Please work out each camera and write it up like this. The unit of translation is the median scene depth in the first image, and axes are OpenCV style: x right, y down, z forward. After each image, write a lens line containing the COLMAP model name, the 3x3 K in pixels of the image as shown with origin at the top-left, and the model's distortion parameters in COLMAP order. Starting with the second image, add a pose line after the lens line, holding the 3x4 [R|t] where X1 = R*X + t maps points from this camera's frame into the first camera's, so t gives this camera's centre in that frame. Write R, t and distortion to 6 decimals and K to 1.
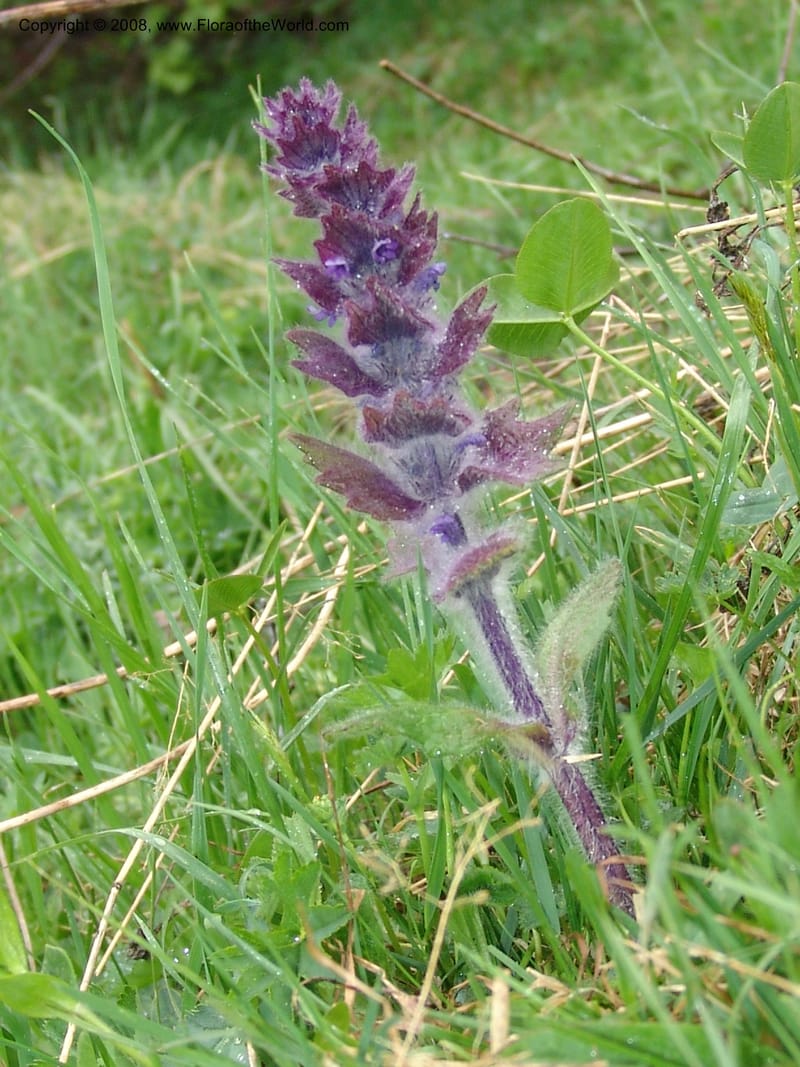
lens RADIAL K [[2545.3, 0, 400.0], [0, 2545.3, 533.5], [0, 0, 1]] dist [-0.162268, -0.375329]
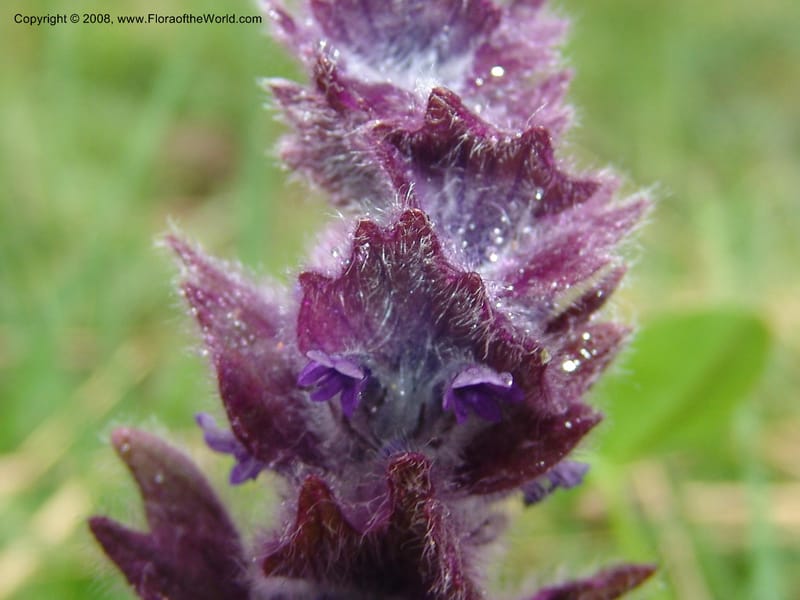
lens RADIAL K [[1908.4, 0, 400.0], [0, 1908.4, 300.0], [0, 0, 1]] dist [-0.162268, -0.375329]
pose [[0.881879, 0.453230, 0.129890, -0.053463], [-0.454967, 0.890332, -0.017698, -0.111173], [-0.123666, -0.043488, 0.991370, 0.734473]]
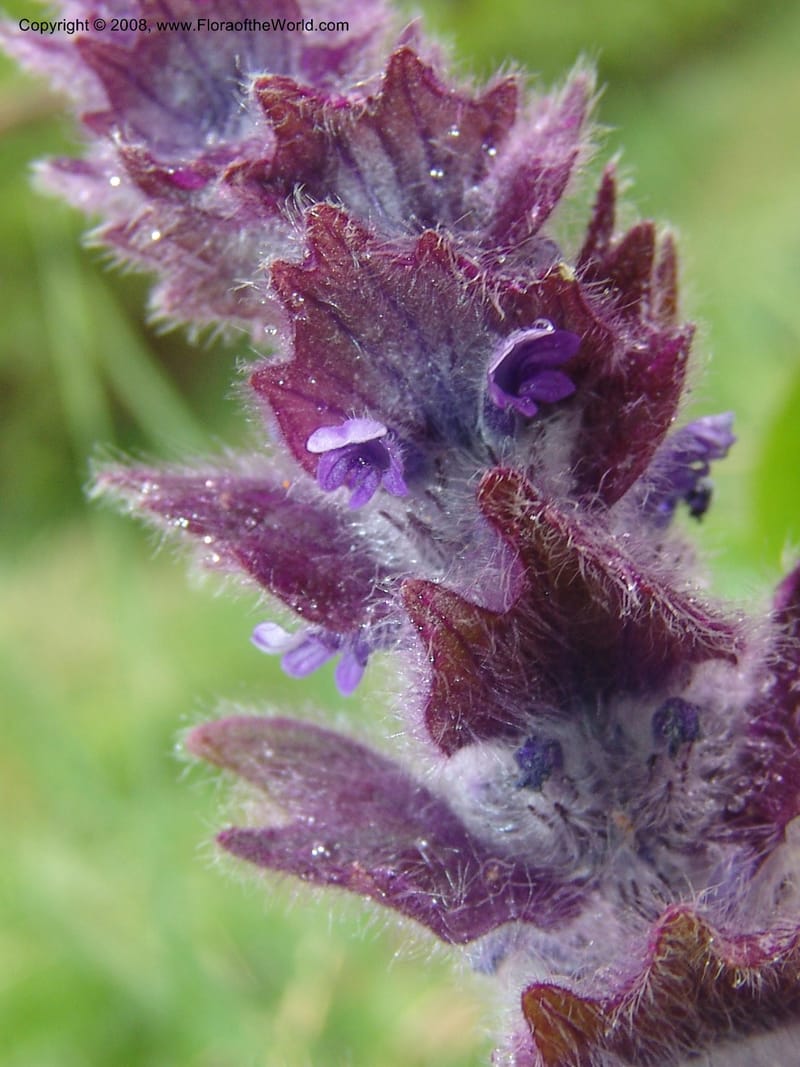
lens RADIAL K [[2545.3, 0, 400.0], [0, 2545.3, 533.5], [0, 0, 1]] dist [-0.162268, -0.375329]
pose [[0.991897, -0.117631, 0.047988, -0.032941], [0.123590, 0.980923, -0.150055, -0.056779], [-0.029422, 0.154770, 0.987512, 0.733393]]
